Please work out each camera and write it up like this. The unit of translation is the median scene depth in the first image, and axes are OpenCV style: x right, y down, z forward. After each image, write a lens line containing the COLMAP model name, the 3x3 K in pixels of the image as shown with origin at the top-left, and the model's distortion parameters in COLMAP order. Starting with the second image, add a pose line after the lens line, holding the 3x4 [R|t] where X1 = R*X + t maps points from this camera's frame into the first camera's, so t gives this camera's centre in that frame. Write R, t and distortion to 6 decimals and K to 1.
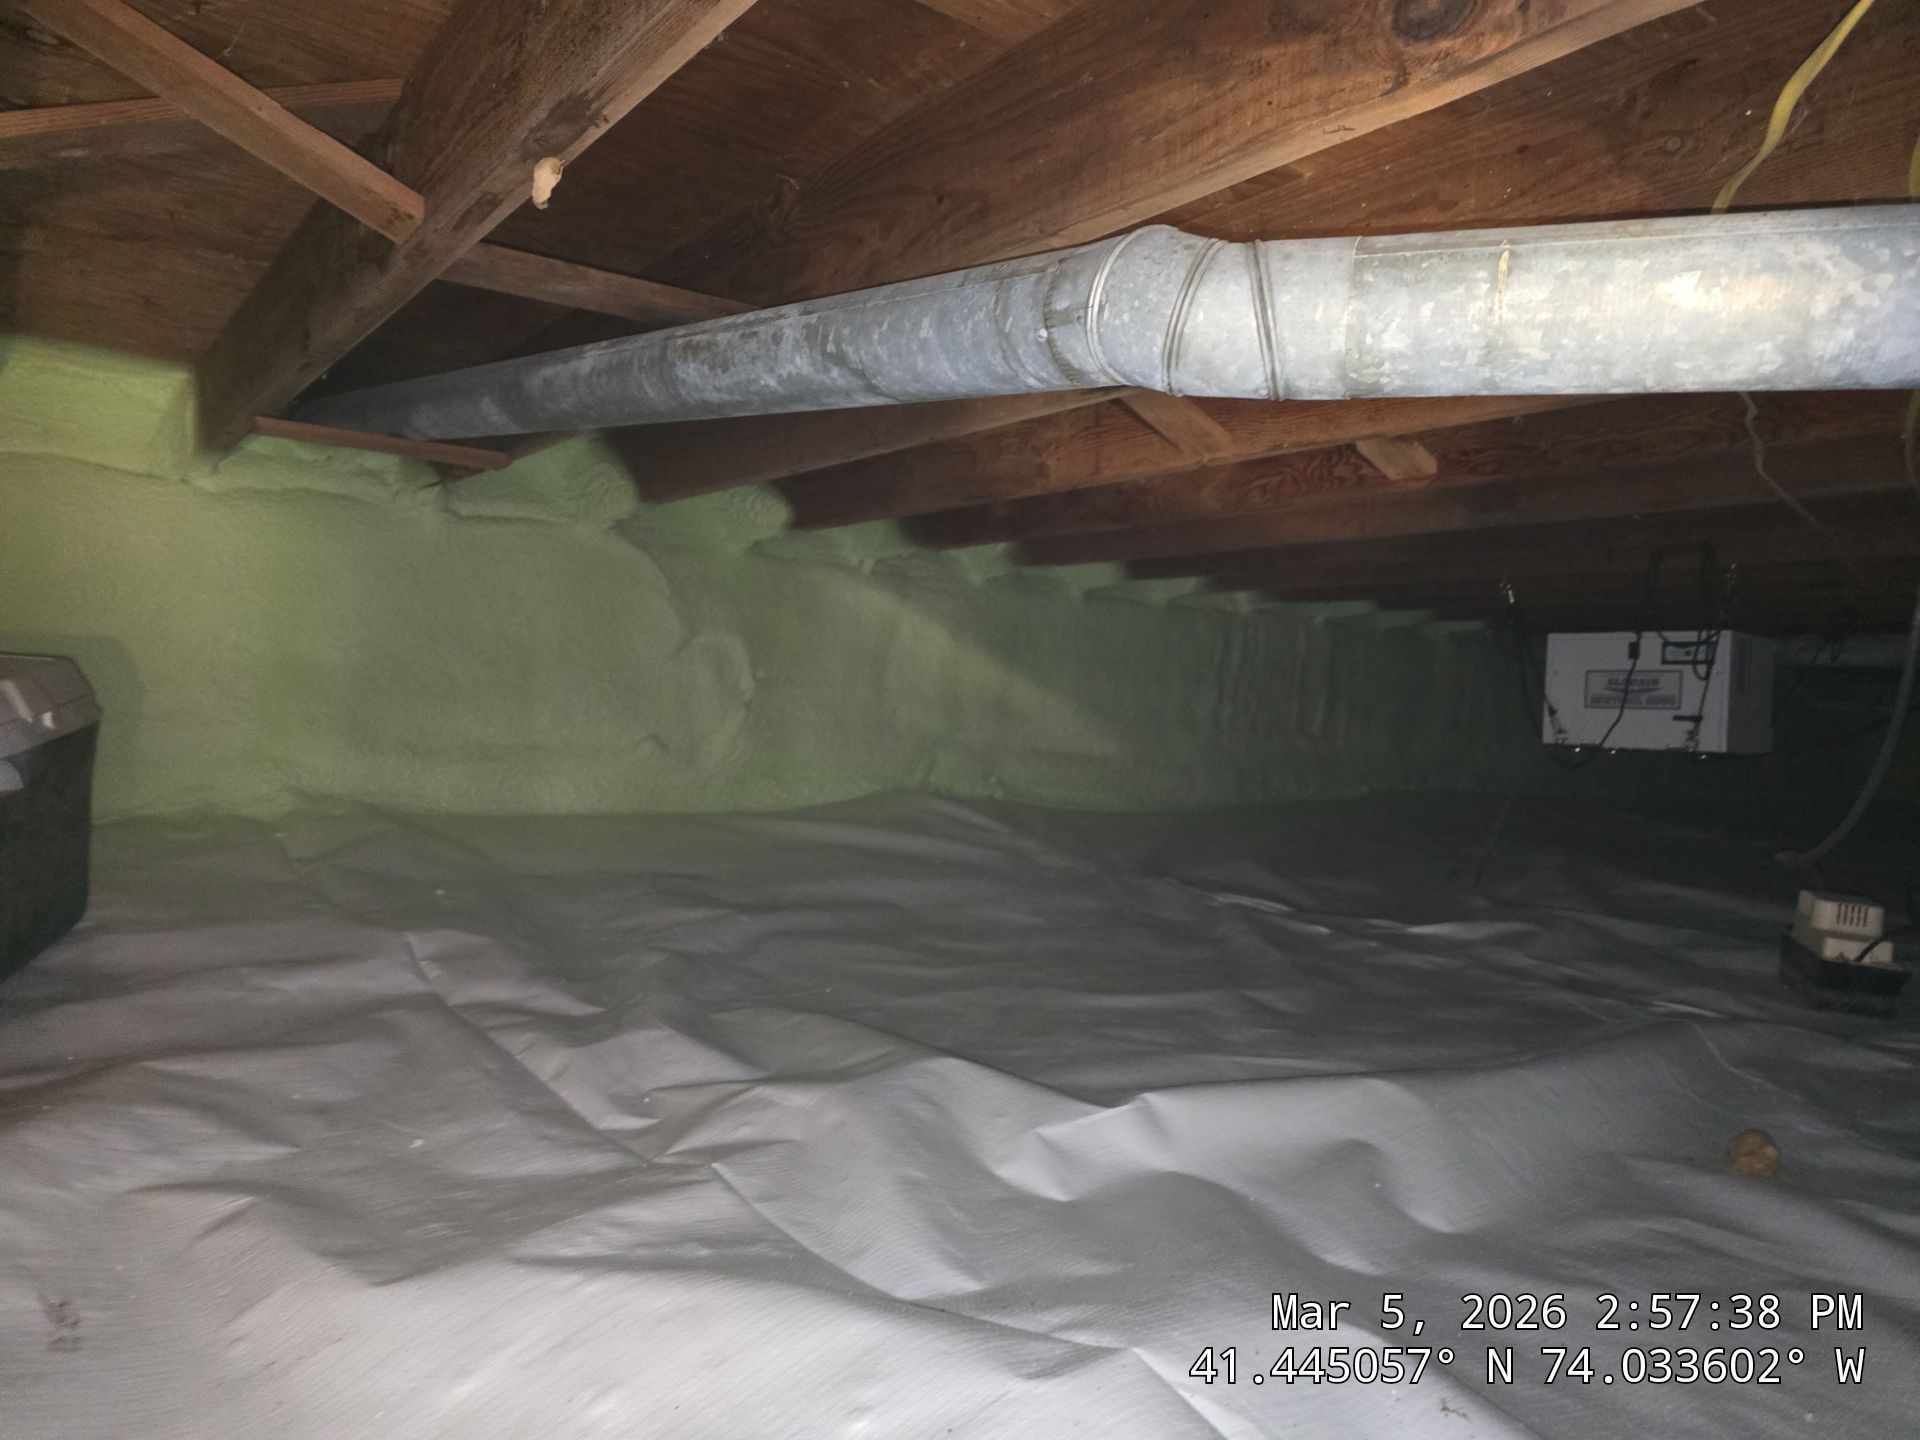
lens RADIAL K [[1270.1, 0, 974.7], [0, 1270.1, 714.9], [0, 0, 1]] dist [0.040371, -0.040483]
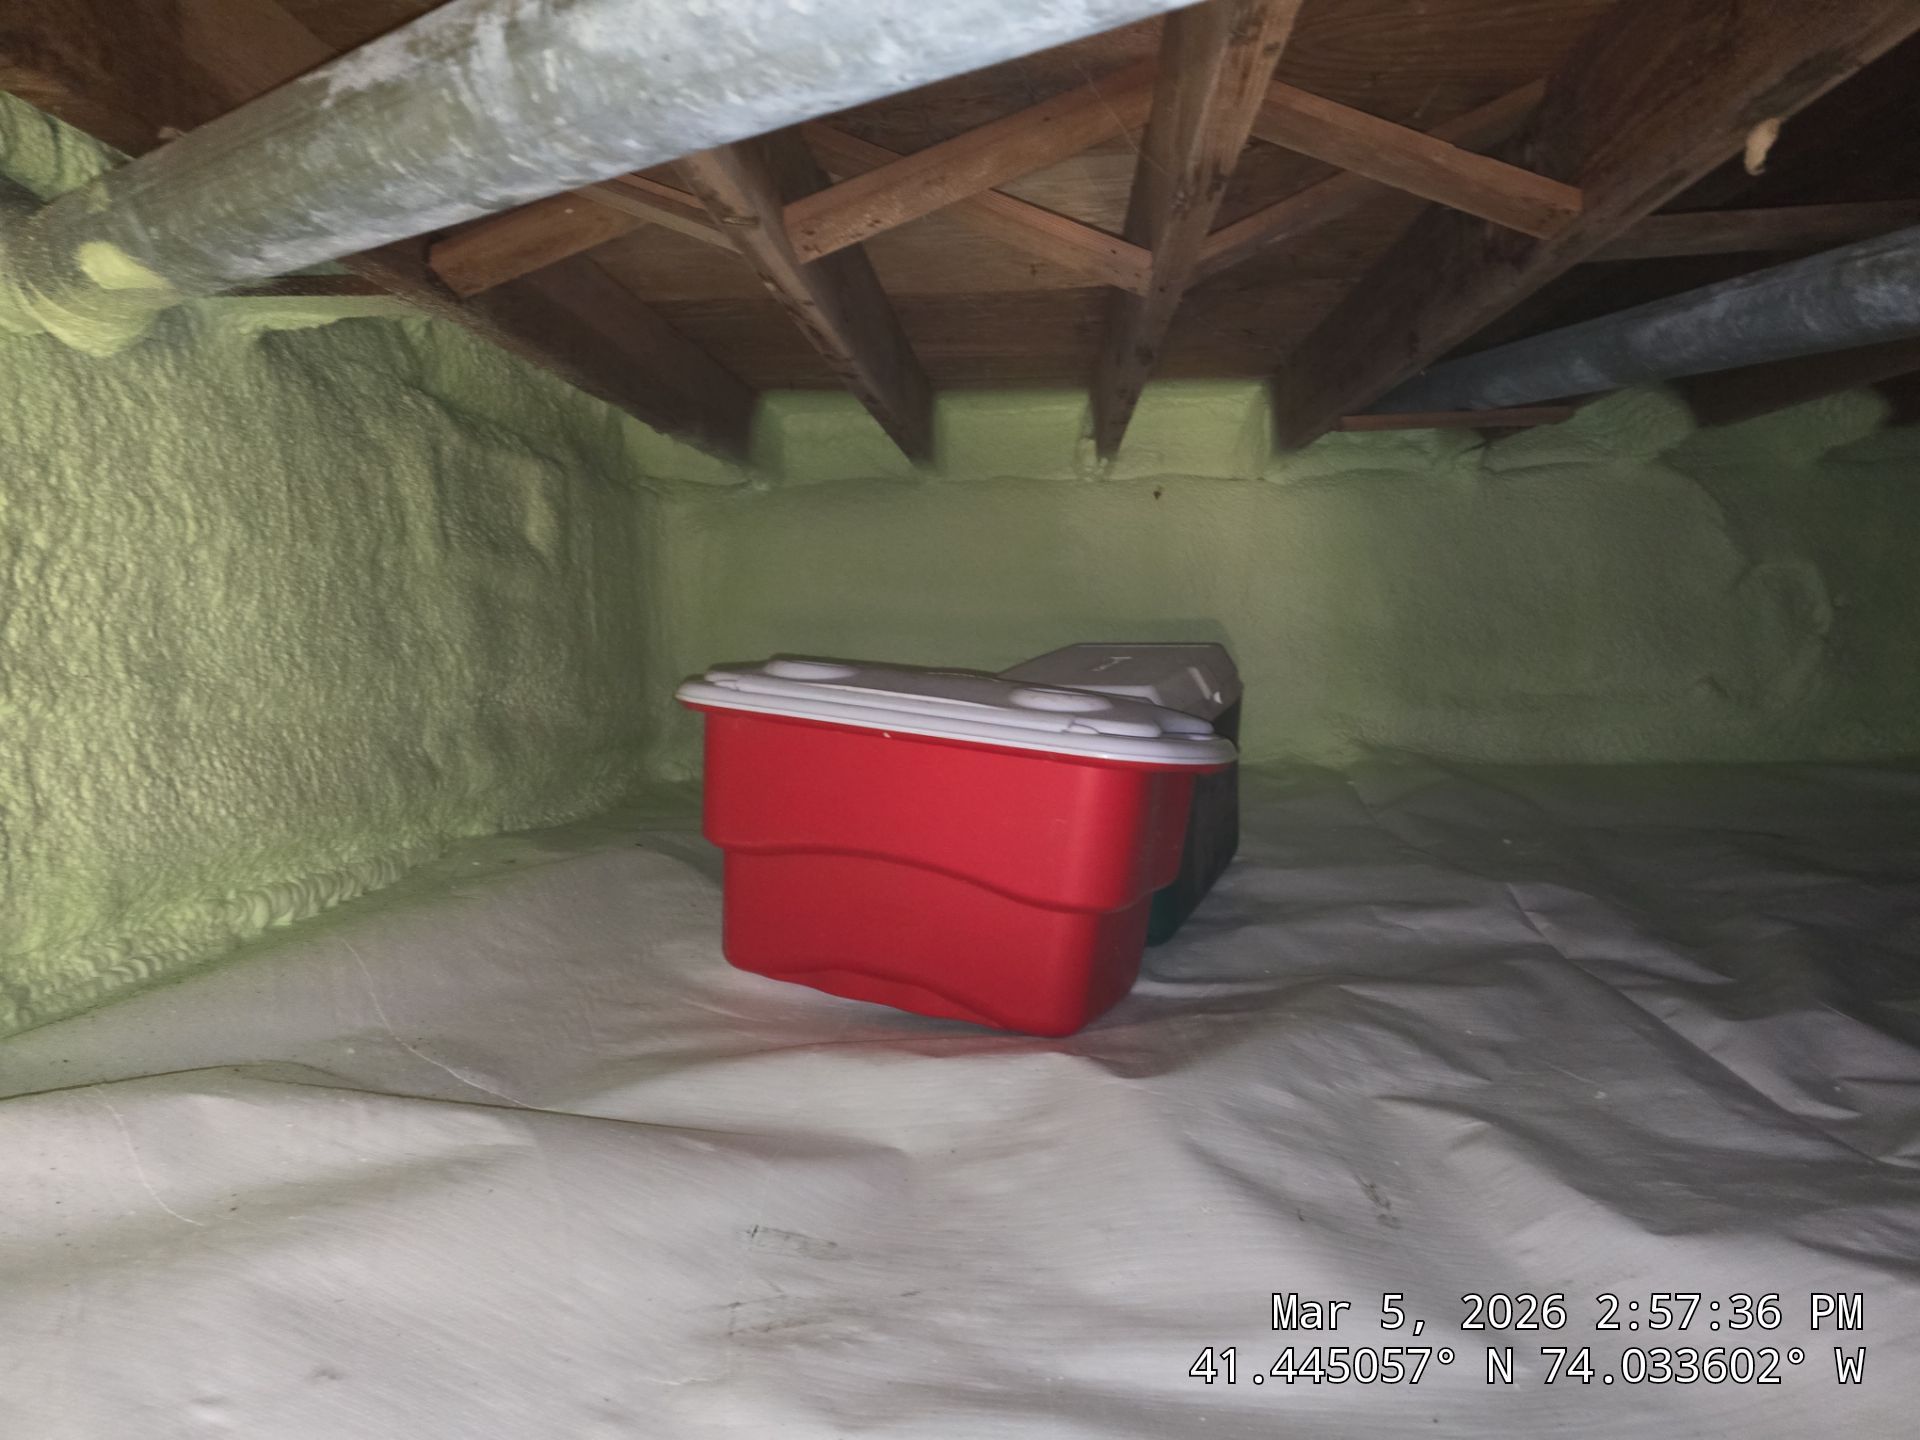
lens RADIAL K [[1270.1, 0, 974.7], [0, 1270.1, 714.9], [0, 0, 1]] dist [0.040371, -0.040483]
pose [[0.760361, -0.020775, -0.649169, -0.081884], [0.055229, 0.997936, 0.032752, -0.025315], [0.647149, -0.060756, 0.759939, -0.071813]]
